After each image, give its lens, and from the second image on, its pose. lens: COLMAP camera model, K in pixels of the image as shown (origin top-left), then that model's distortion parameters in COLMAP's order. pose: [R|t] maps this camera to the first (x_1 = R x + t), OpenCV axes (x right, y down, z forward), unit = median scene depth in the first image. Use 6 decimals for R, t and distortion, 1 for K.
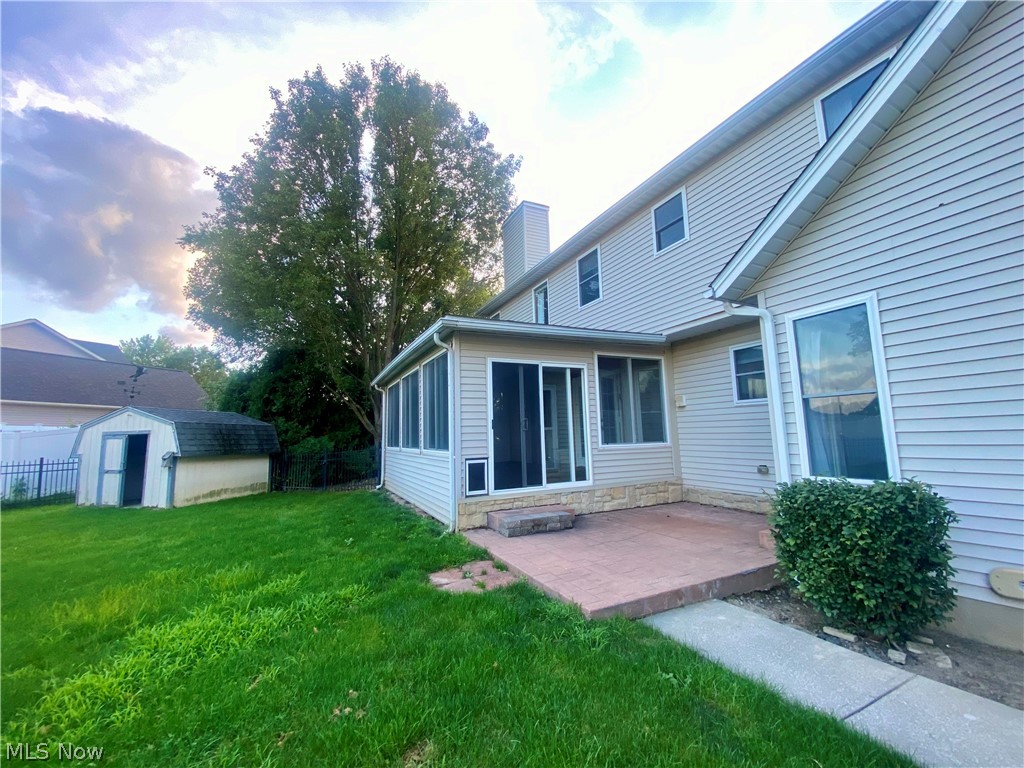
lens RADIAL K [[400.9, 0, 512.0], [0, 400.9, 384.0], [0, 0, 1]] dist [0.001739, -0.000043]
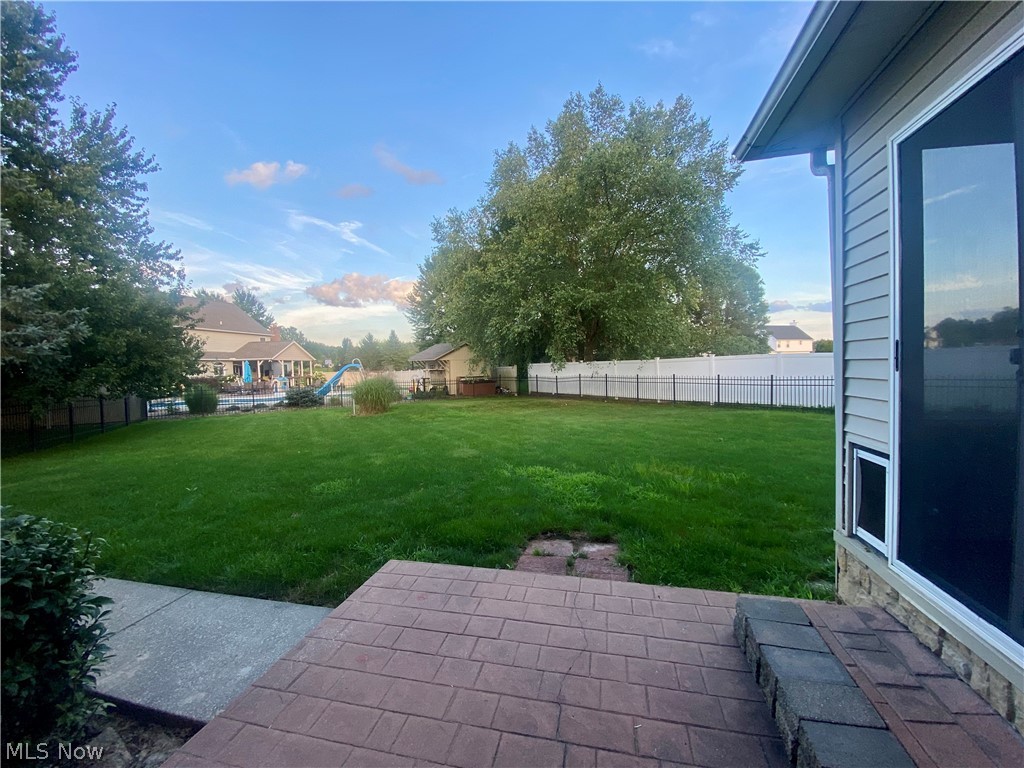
lens RADIAL K [[400.9, 0, 512.0], [0, 400.9, 384.0], [0, 0, 1]] dist [0.001739, -0.000043]
pose [[-0.618299, 0.079965, -0.781864, 0.402254], [0.141921, 0.989817, -0.010999, 0.087642], [0.773023, -0.117764, -0.623352, 1.005648]]
